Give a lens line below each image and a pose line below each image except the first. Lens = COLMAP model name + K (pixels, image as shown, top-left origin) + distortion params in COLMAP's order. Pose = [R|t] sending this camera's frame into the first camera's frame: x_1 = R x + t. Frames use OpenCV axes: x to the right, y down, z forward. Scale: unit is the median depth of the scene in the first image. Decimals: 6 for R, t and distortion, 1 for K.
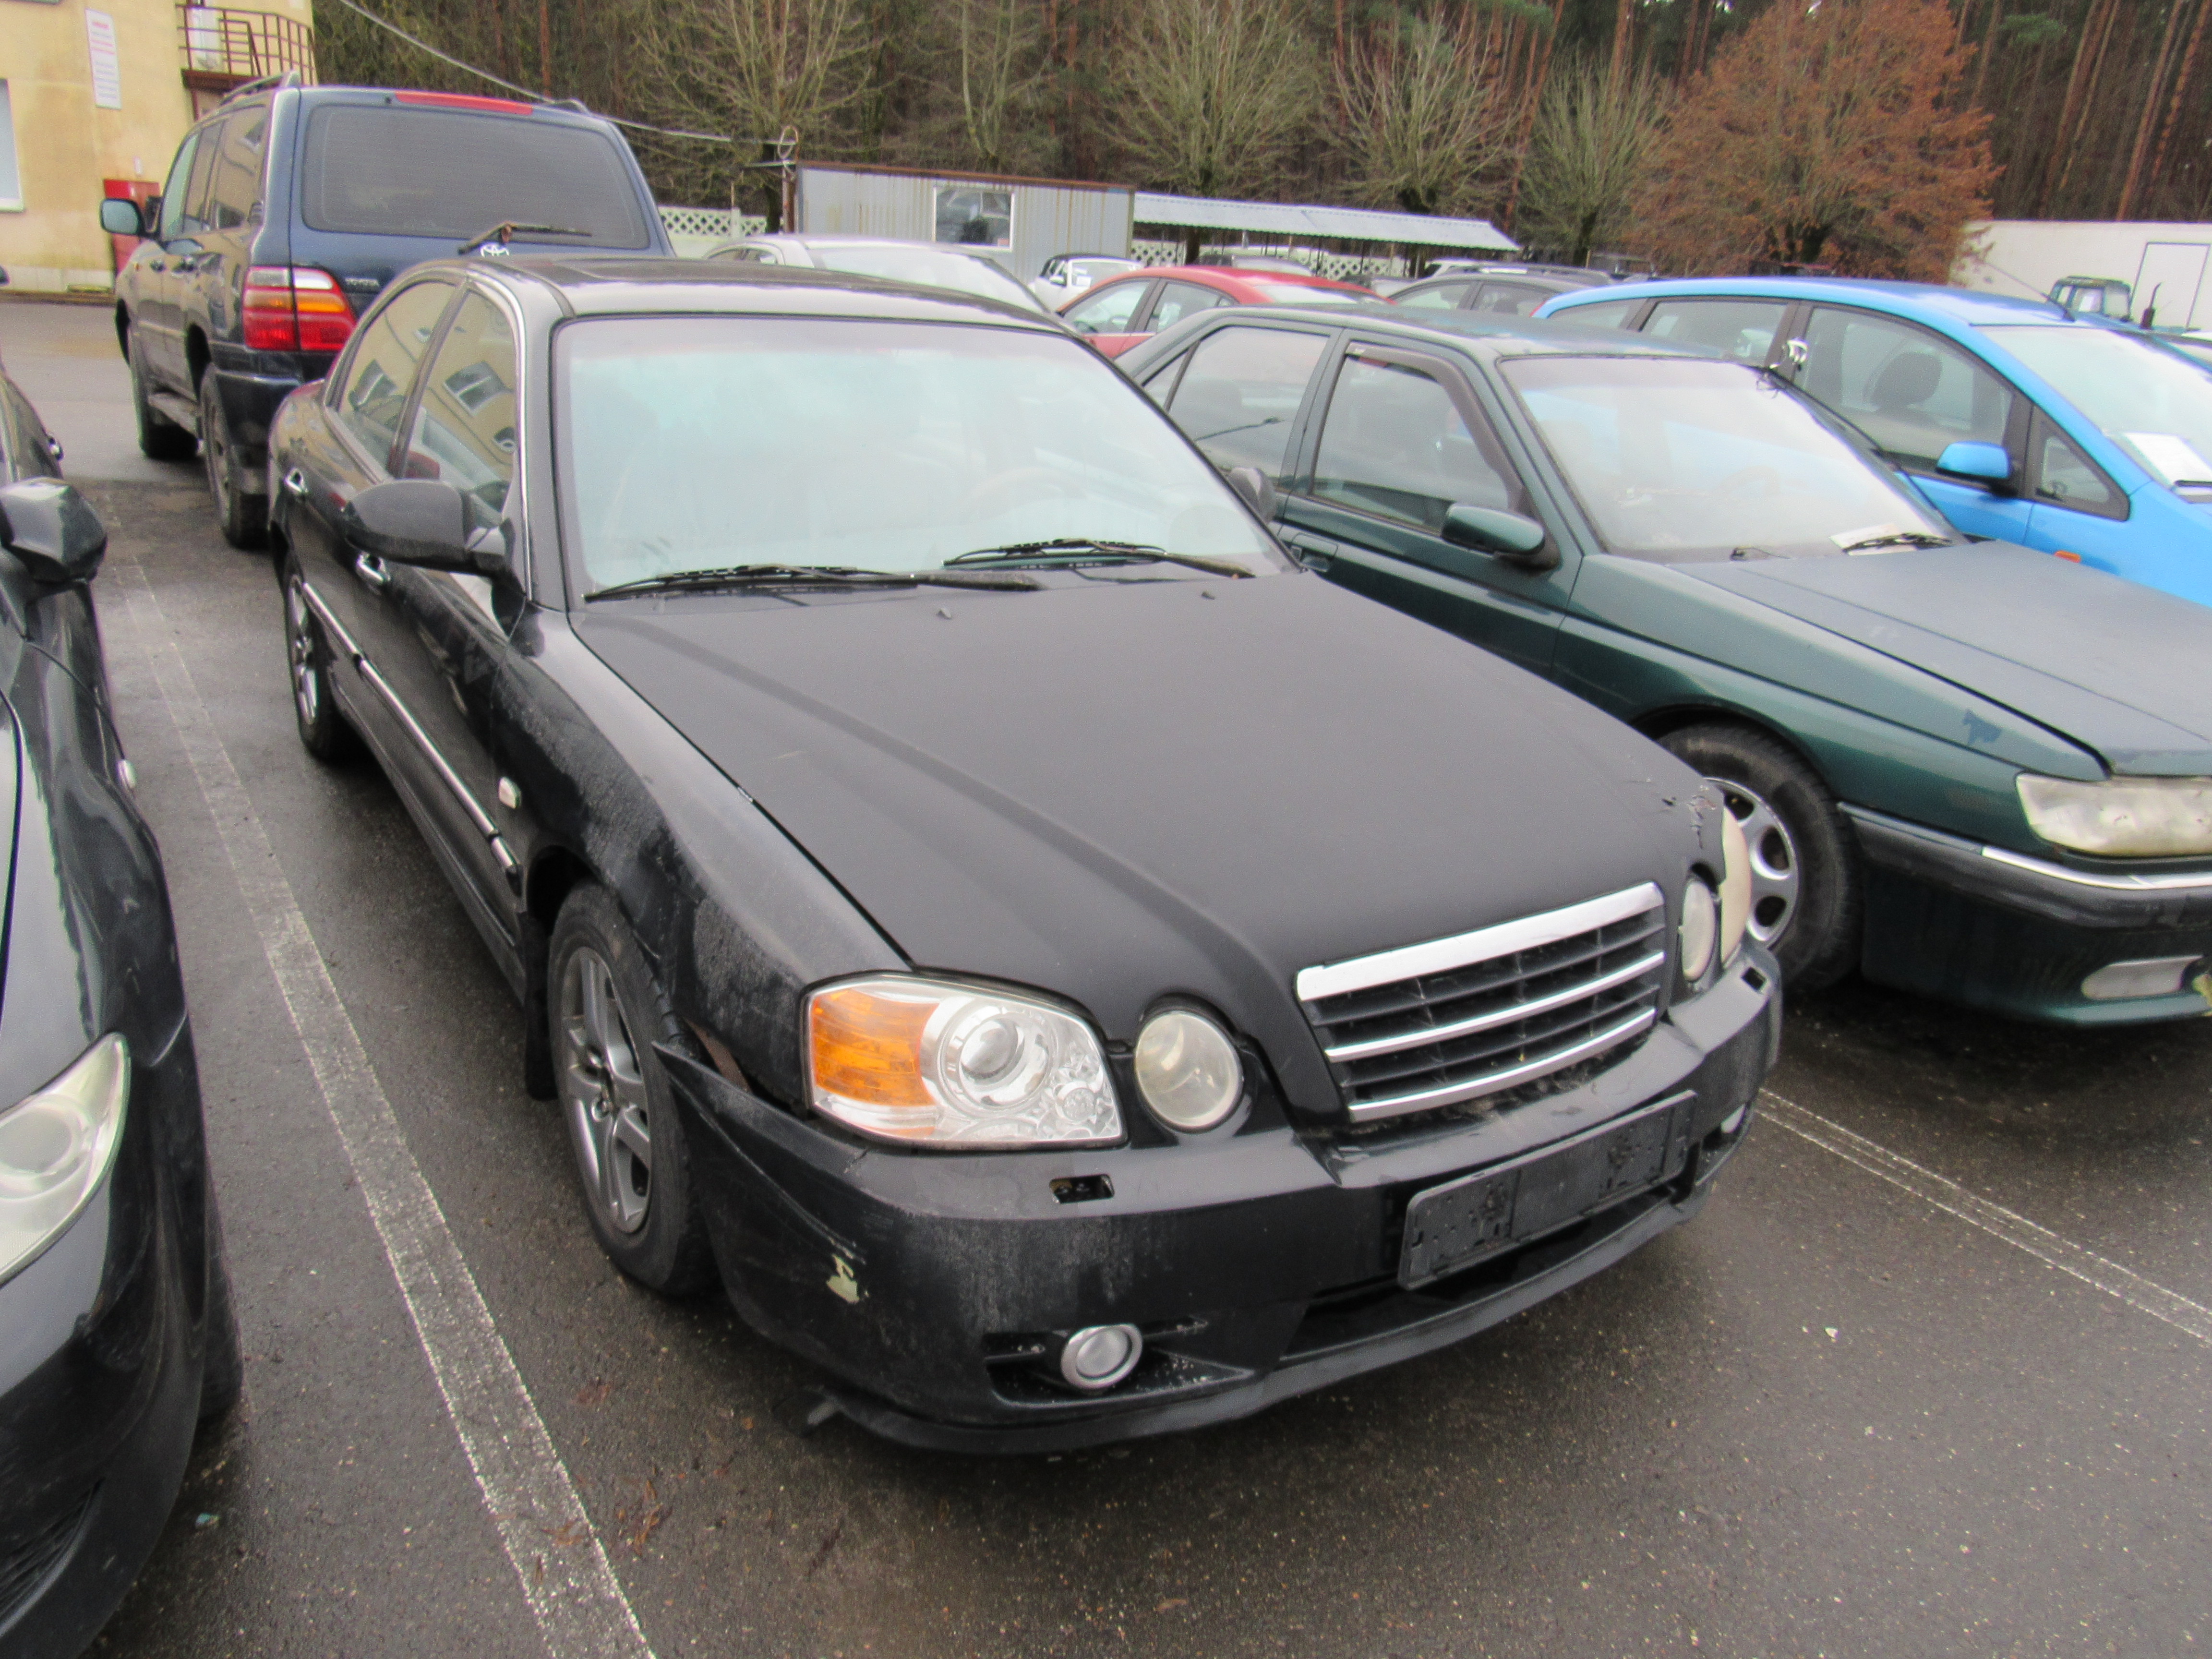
lens RADIAL K [[1570.0, 0, 1085.6], [0, 1570.0, 830.8], [0, 0, 1]] dist [-0.027625, 0.002292]
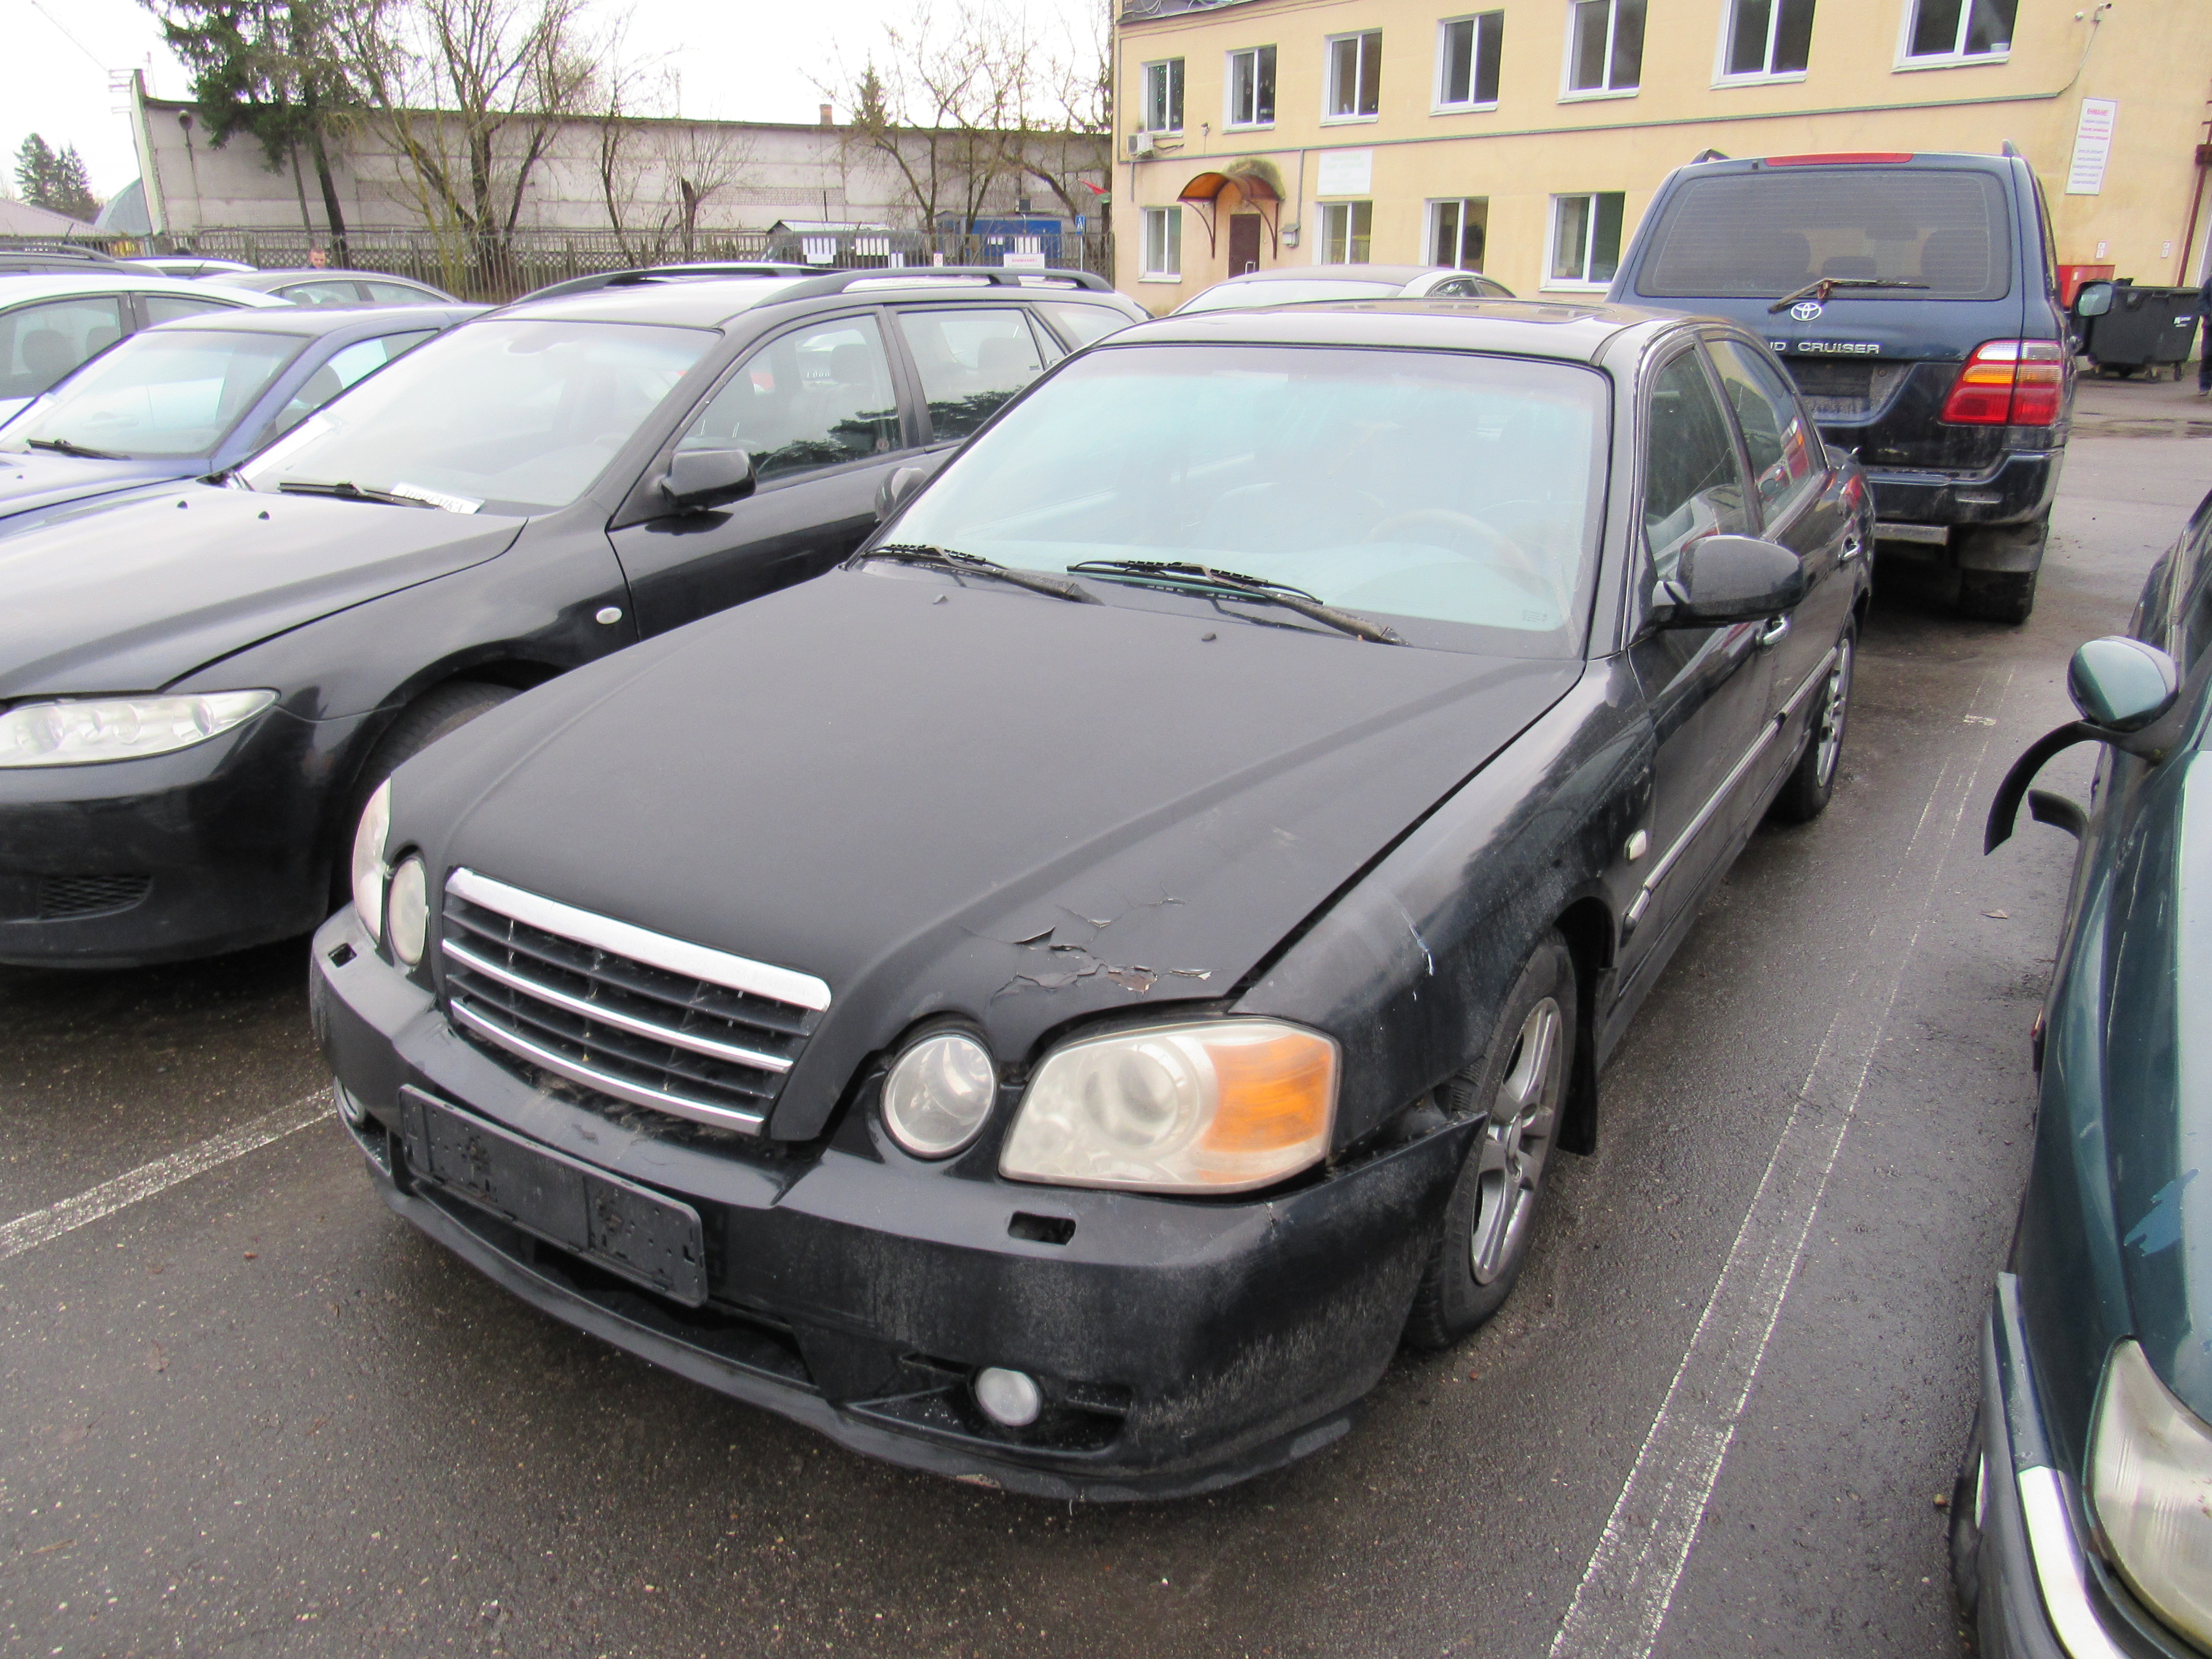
lens RADIAL K [[1570.0, 0, 1083.9], [0, 1570.0, 825.3], [0, 0, 1]] dist [-0.027625, 0.002292]
pose [[0.396539, 0.240975, -0.885826, 0.845785], [-0.290771, 0.948221, 0.127785, -0.140587], [0.870752, 0.206901, 0.446075, 0.562100]]
